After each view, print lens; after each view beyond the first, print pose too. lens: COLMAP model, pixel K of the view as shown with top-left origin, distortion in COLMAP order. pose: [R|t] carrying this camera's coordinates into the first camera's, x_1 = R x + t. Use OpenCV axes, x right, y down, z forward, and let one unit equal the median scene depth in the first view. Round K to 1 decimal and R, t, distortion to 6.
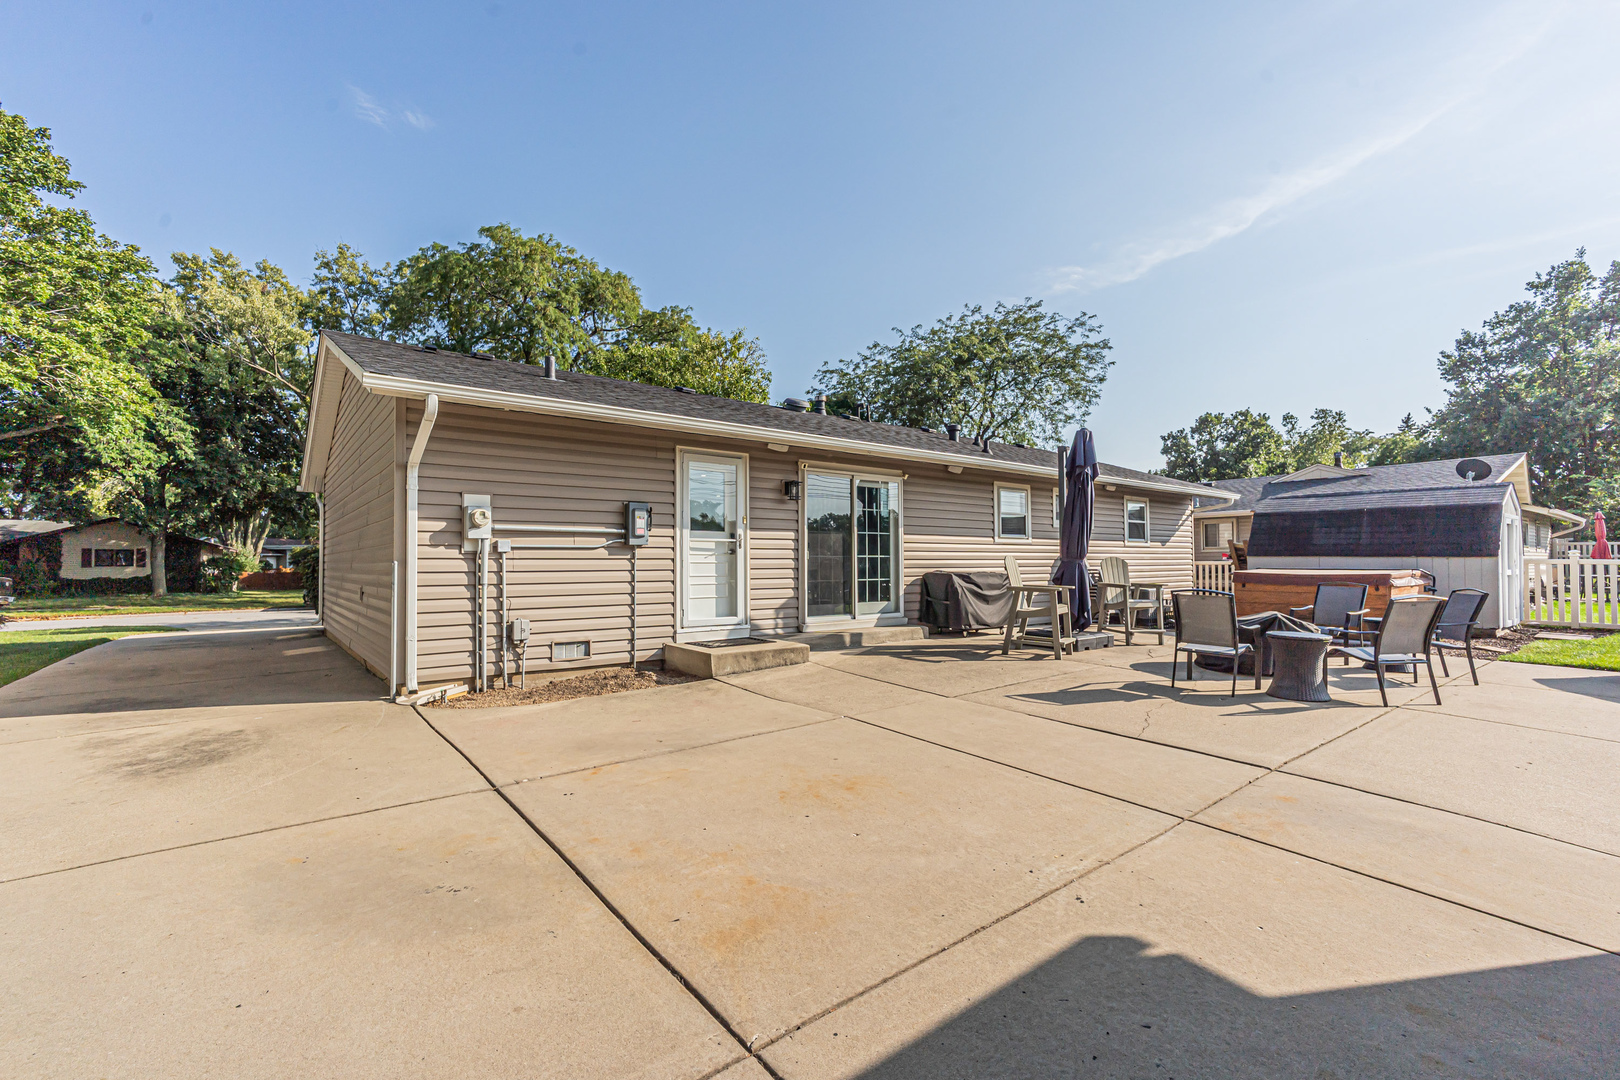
lens RADIAL K [[699.1, 0, 810.0], [0, 699.1, 540.0], [0, 0, 1]] dist [-0.007408, 0.000269]
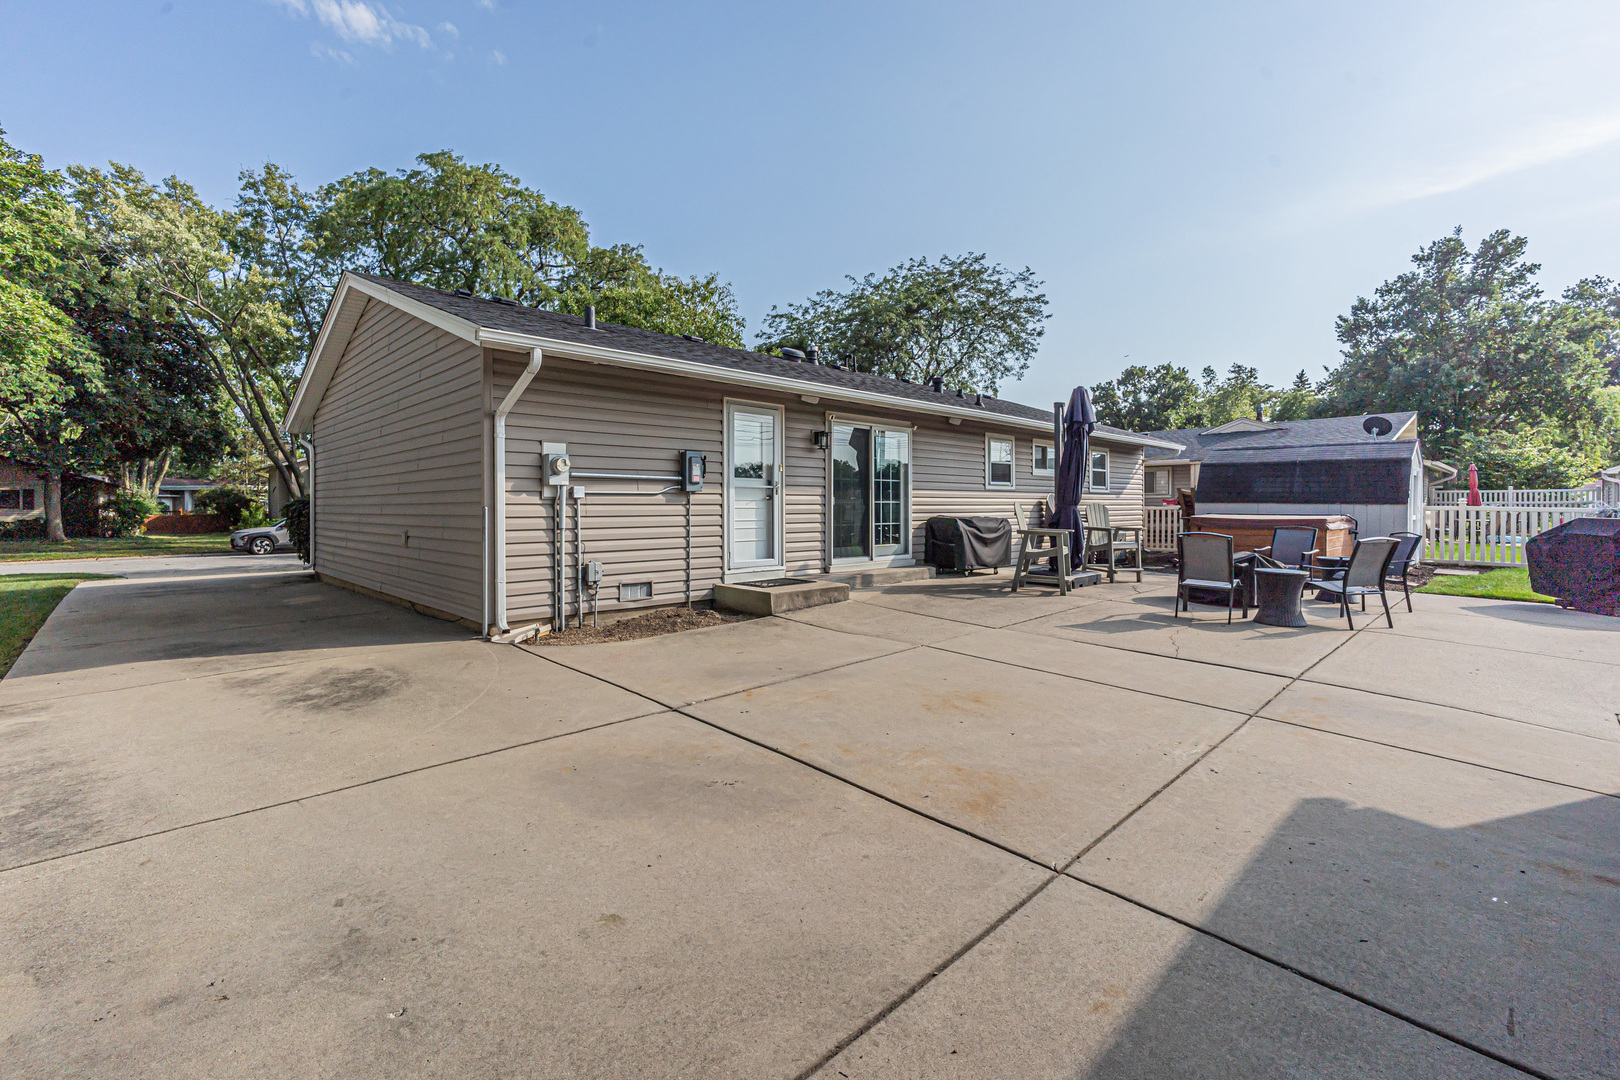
lens RADIAL K [[703.6, 0, 808.0], [0, 703.6, 502.5], [0, 0, 1]] dist [-0.007602, -0.000168]
pose [[0.994298, 0.003313, 0.106582, -0.103708], [-0.006264, 0.999606, 0.027367, -0.003363], [-0.106449, -0.027879, 0.993927, -0.042245]]
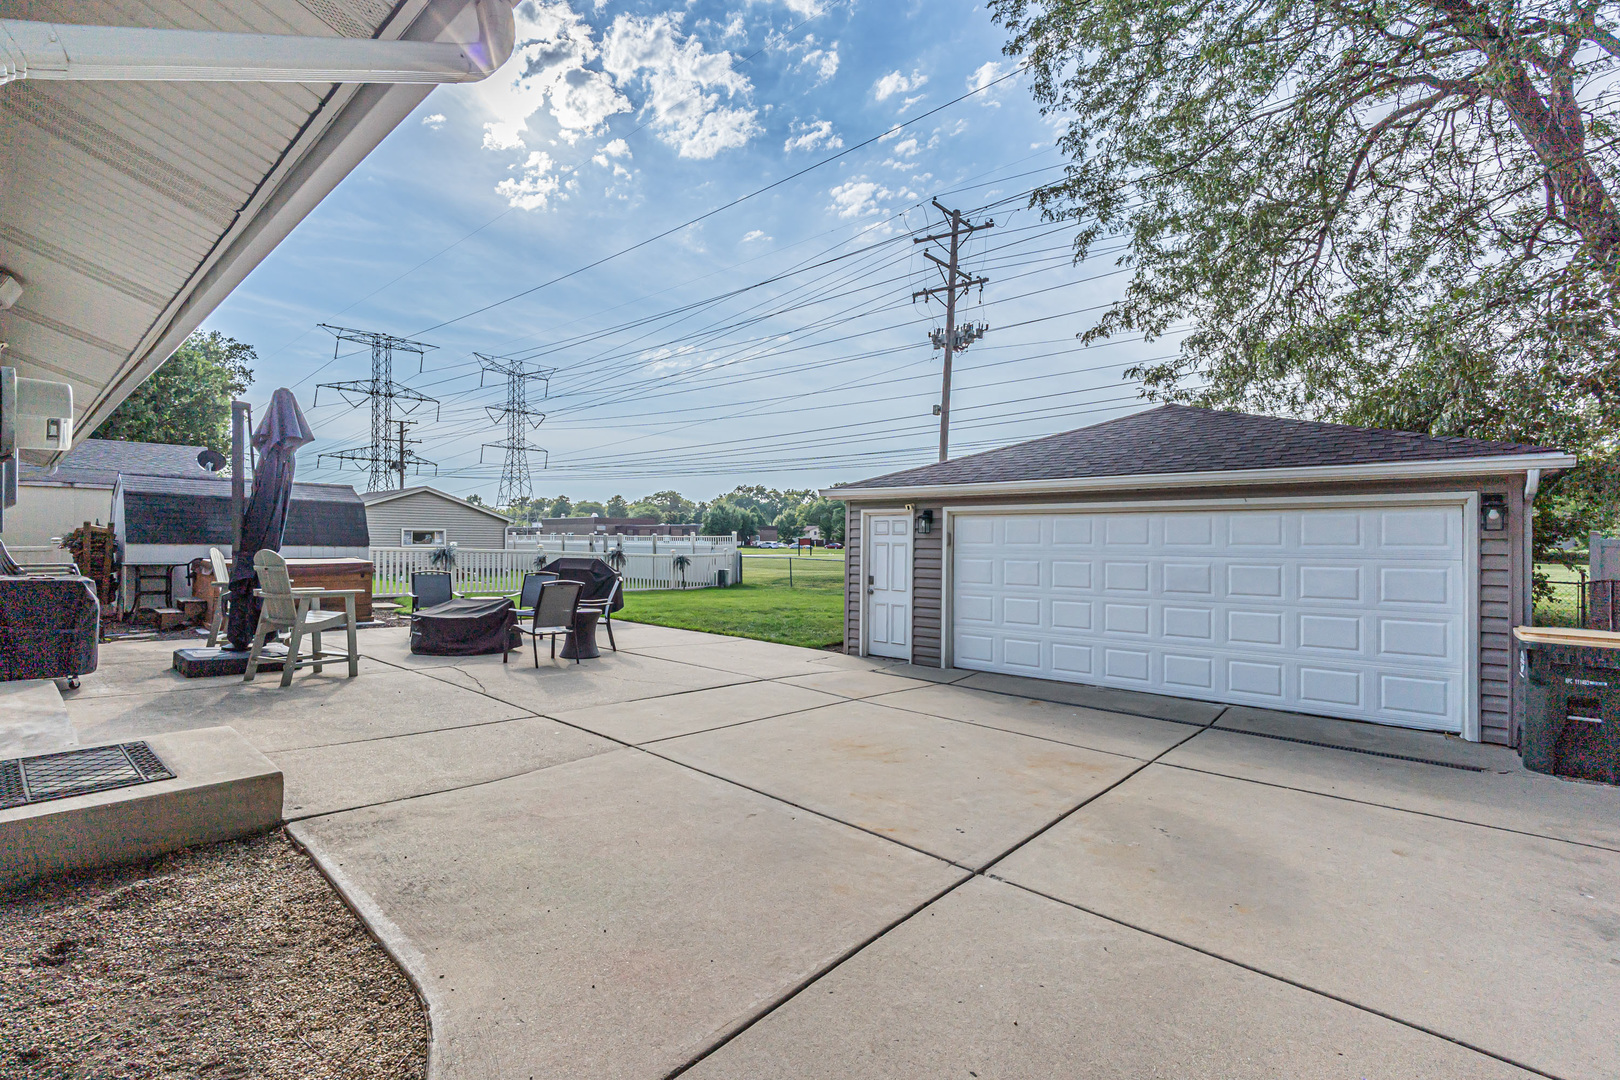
lens RADIAL K [[732.8, 0, 810.0], [0, 732.8, 540.0], [0, 0, 1]] dist [-0.012322, -0.000138]
pose [[-0.178068, 0.006317, 0.983998, -0.350089], [-0.033632, 0.999356, -0.012502, 0.002441], [-0.983443, -0.035320, -0.177741, 0.386920]]
